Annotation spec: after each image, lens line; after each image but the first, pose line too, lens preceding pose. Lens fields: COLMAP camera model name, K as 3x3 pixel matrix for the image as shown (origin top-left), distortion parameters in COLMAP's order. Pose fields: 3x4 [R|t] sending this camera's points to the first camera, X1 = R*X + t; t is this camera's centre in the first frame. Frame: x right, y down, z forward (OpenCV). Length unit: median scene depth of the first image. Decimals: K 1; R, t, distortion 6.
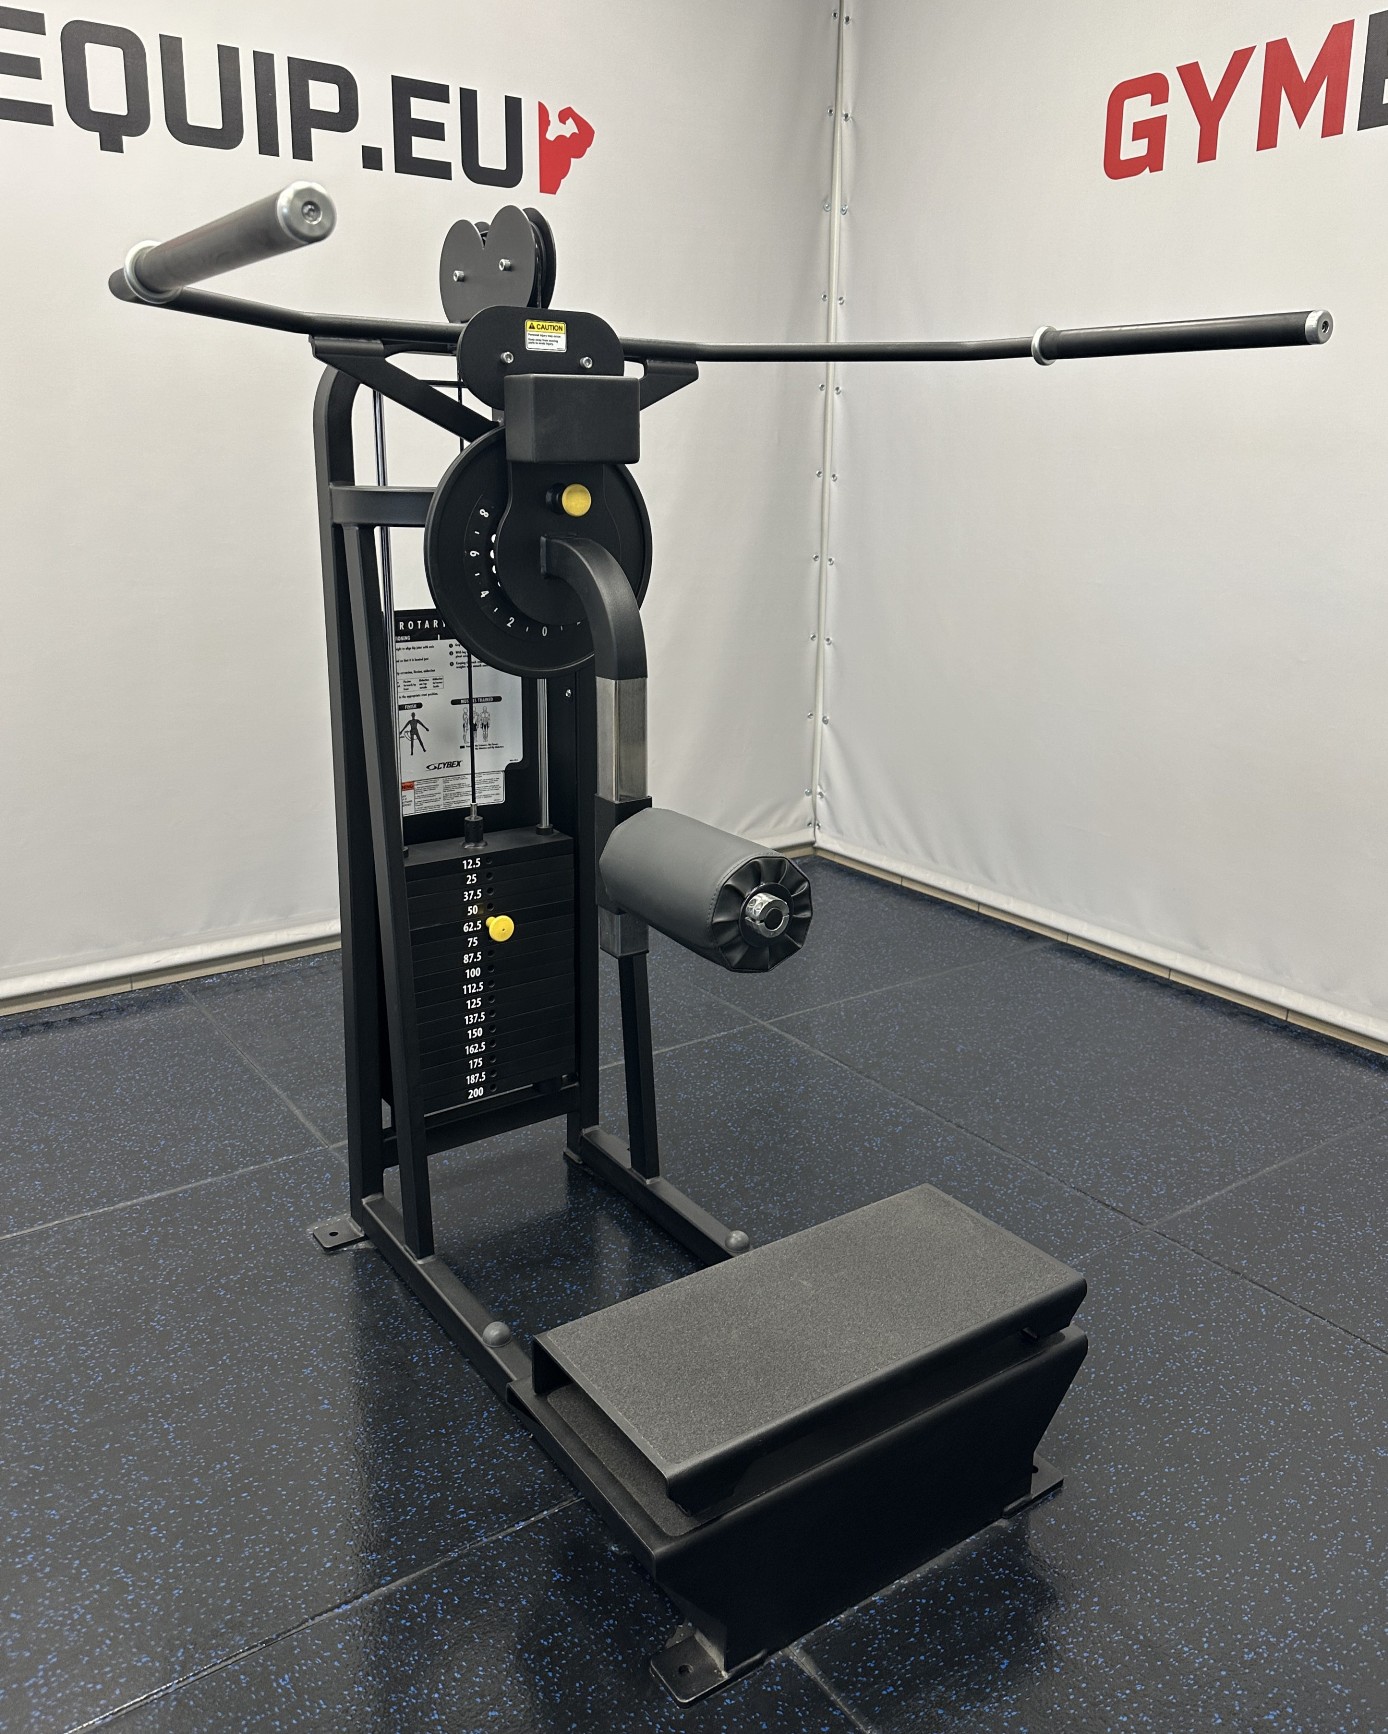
lens RADIAL K [[1343.4, 0, 679.1], [0, 1343.4, 782.2], [0, 0, 1]] dist [0.095150, -0.153162]
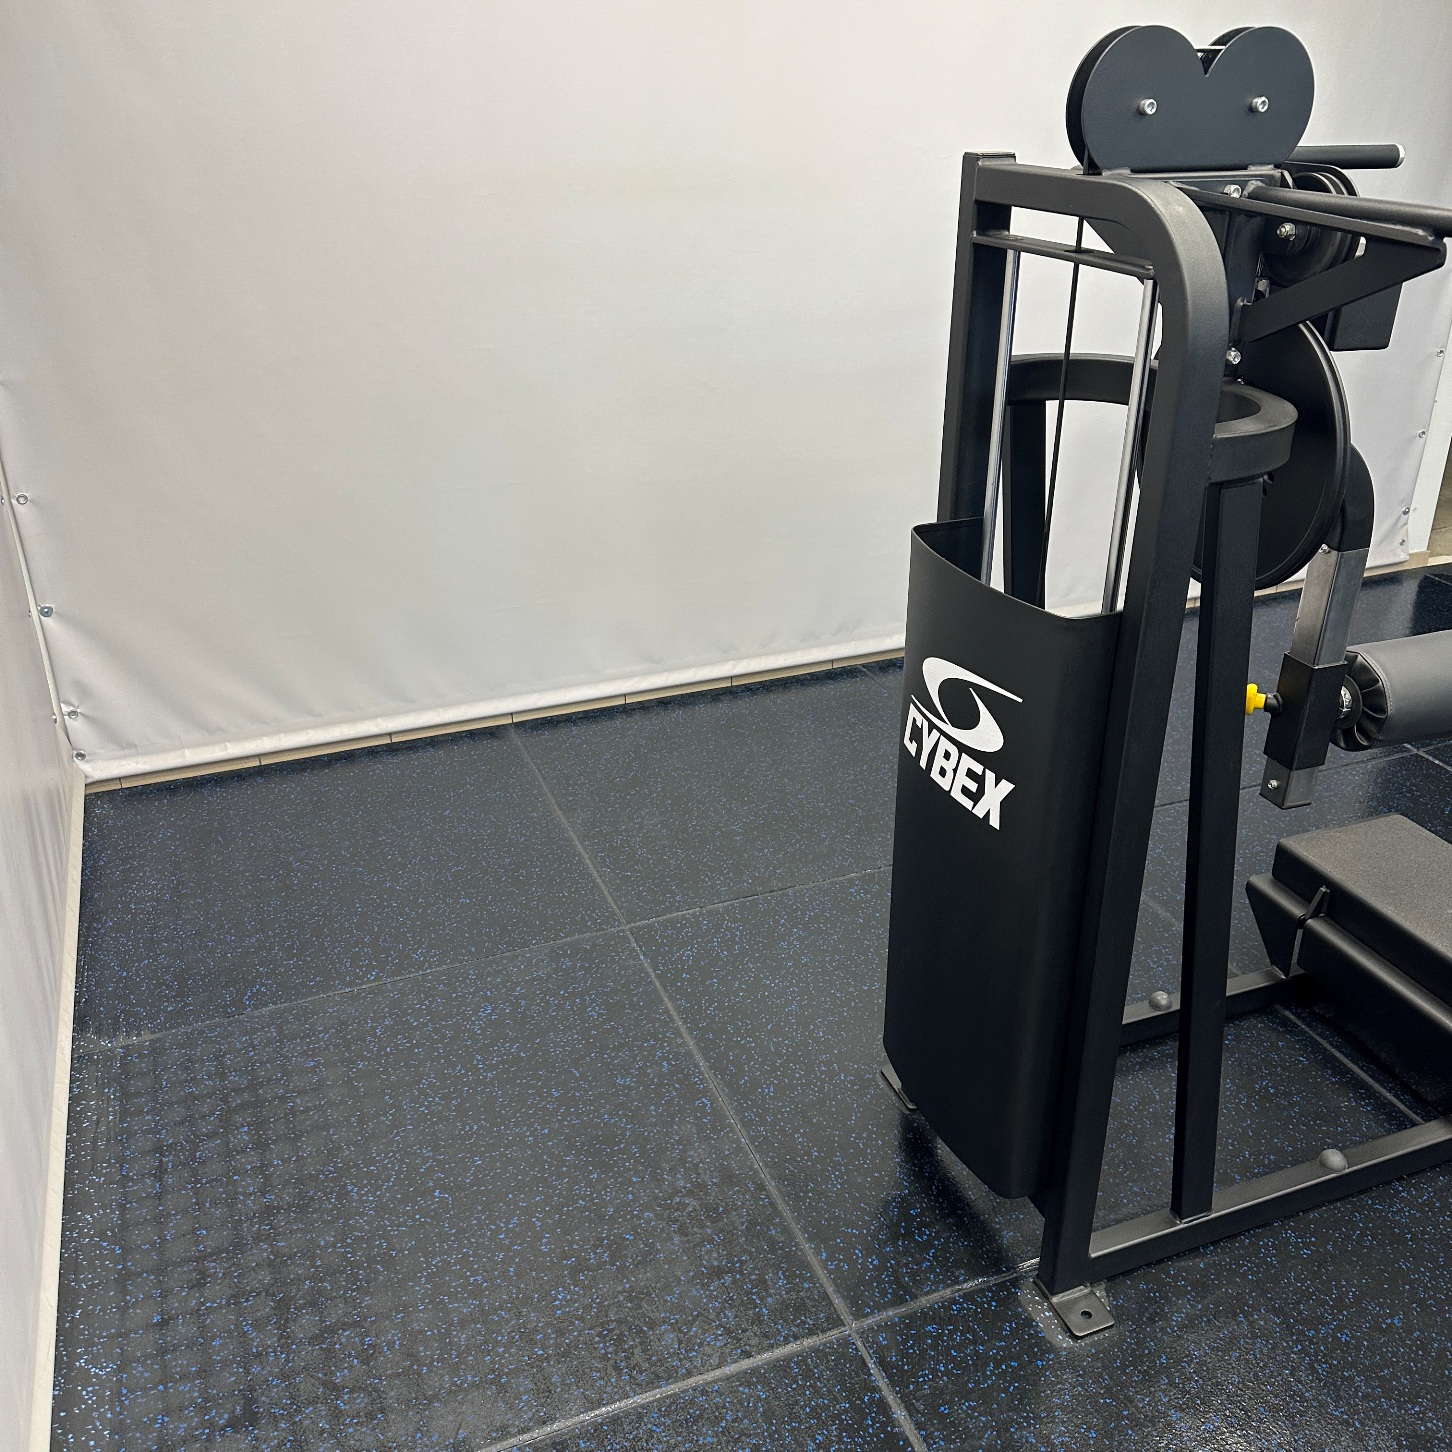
lens RADIAL K [[1344.4, 0, 727.8], [0, 1344.4, 732.8], [0, 0, 1]] dist [0.124698, -0.231092]
pose [[0.229335, -0.437796, 0.869333, -0.650741], [0.224882, 0.892805, 0.390292, -0.270754], [-0.947013, 0.105990, 0.303204, 0.677667]]
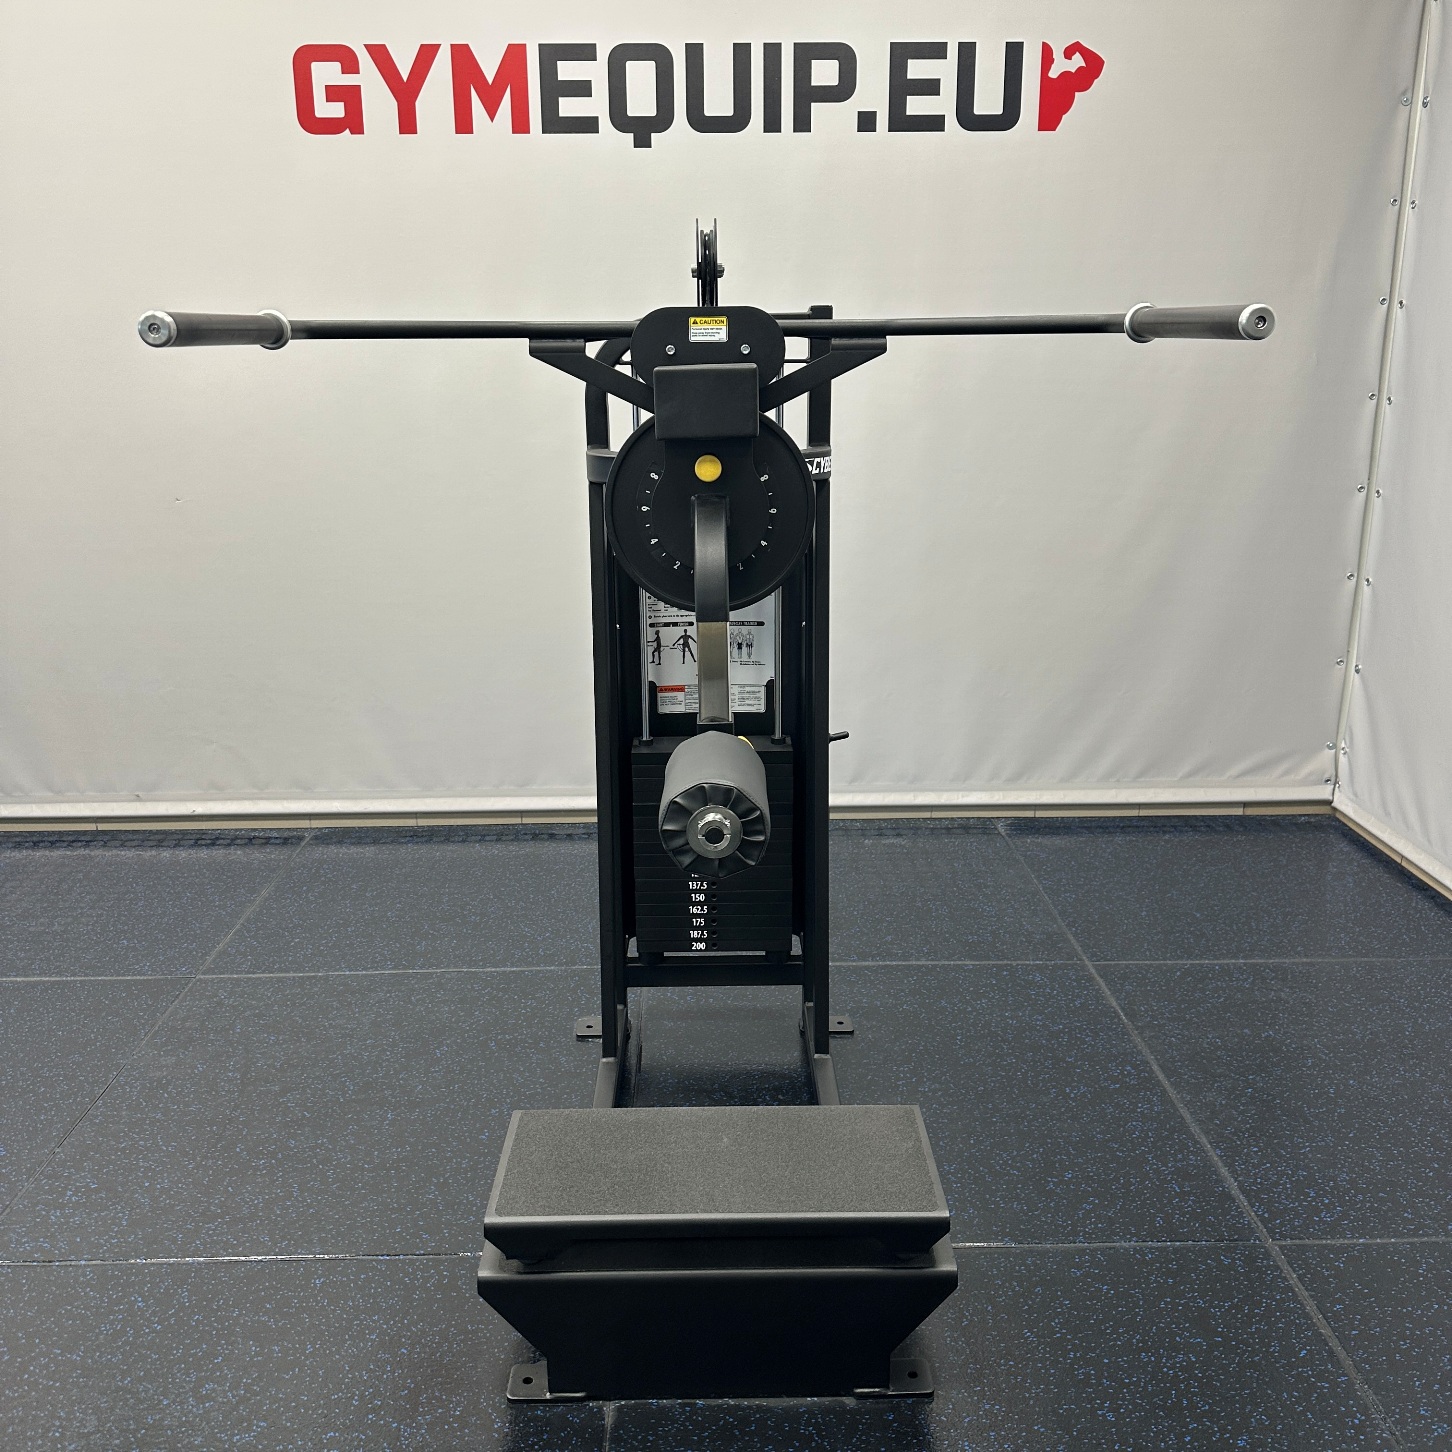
lens RADIAL K [[1344.4, 0, 727.8], [0, 1344.4, 732.8], [0, 0, 1]] dist [0.124698, -0.231092]
pose [[0.833211, 0.136910, -0.535738, 0.371703], [-0.110847, 0.990552, 0.080744, -0.045734], [0.541731, -0.007892, 0.840515, -0.000431]]
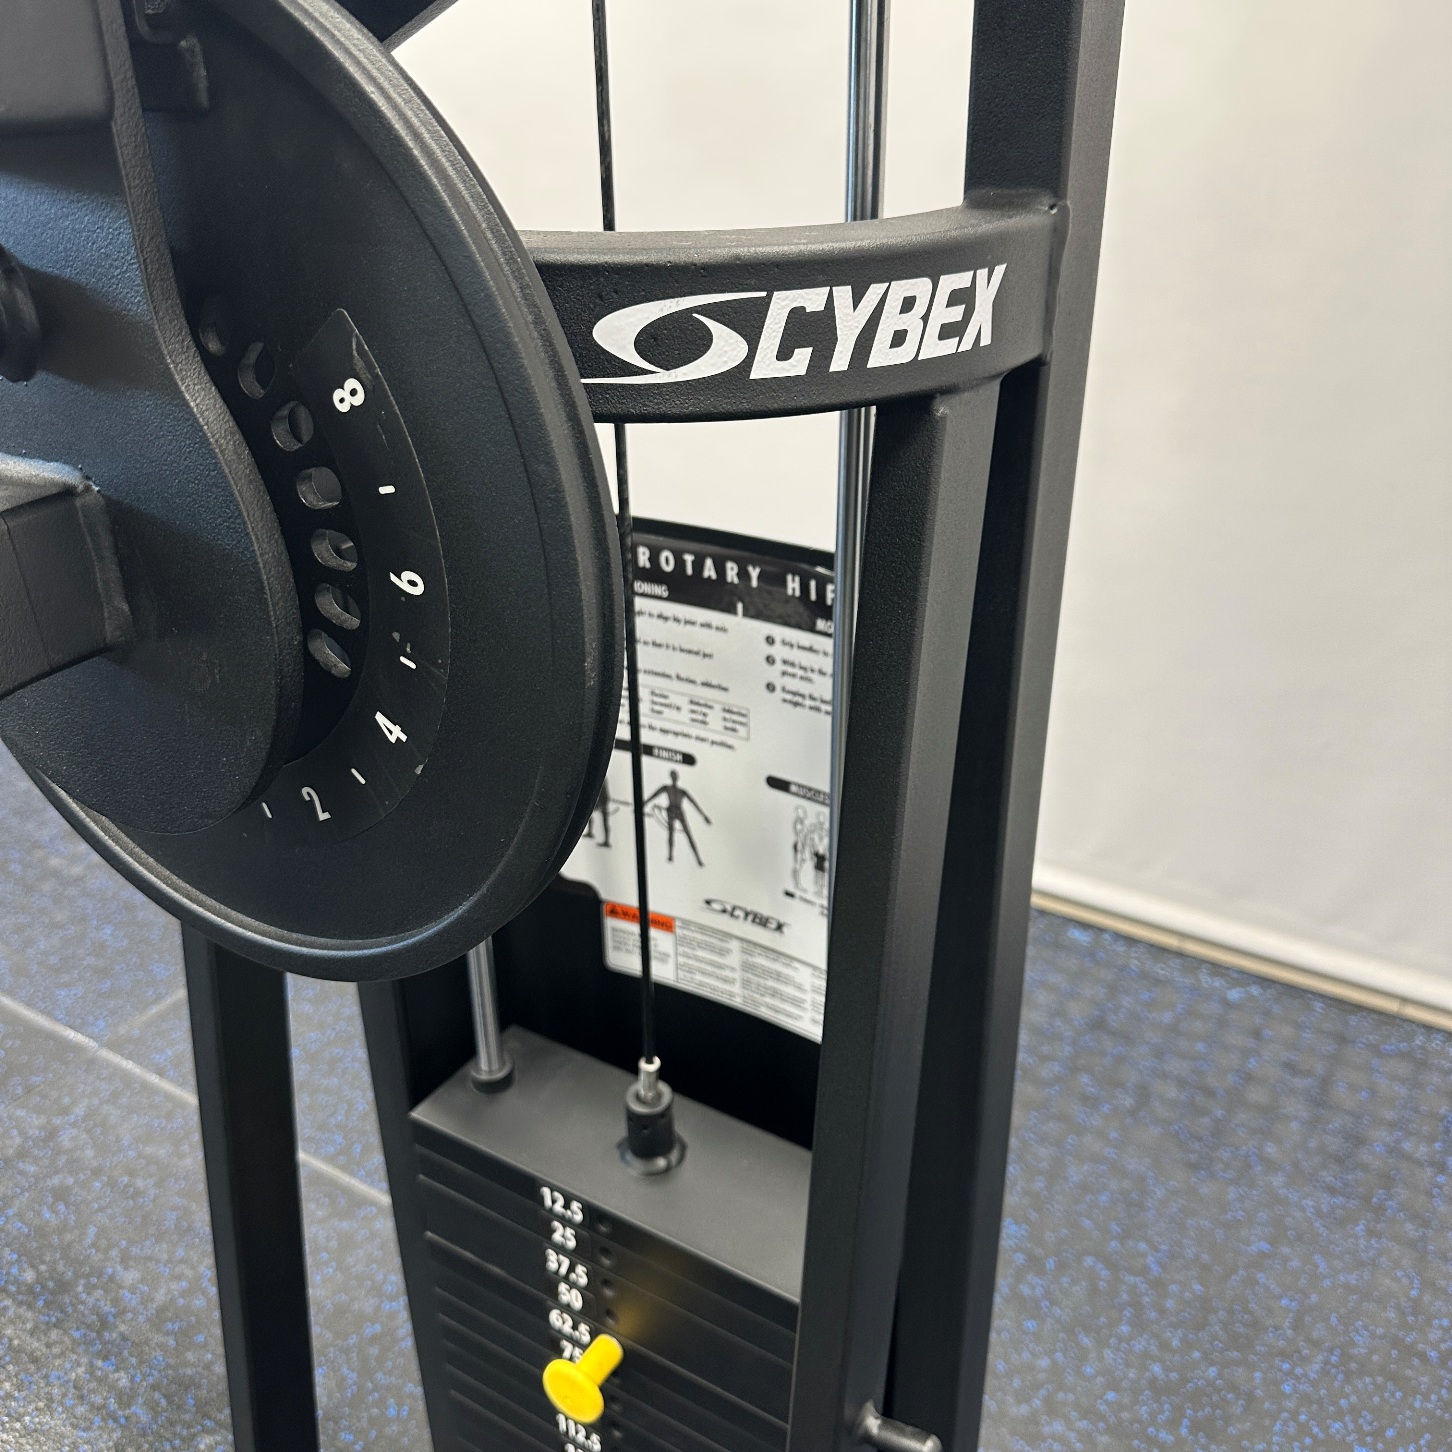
lens RADIAL K [[1380.4, 0, 723.7], [0, 1380.4, 731.8], [0, 0, 1]] dist [0.101506, -0.194878]
pose [[0.400418, 0.395080, -0.826787, 0.102915], [-0.191800, 0.918428, 0.345980, -0.152564], [0.896035, 0.020041, 0.443532, 0.622604]]
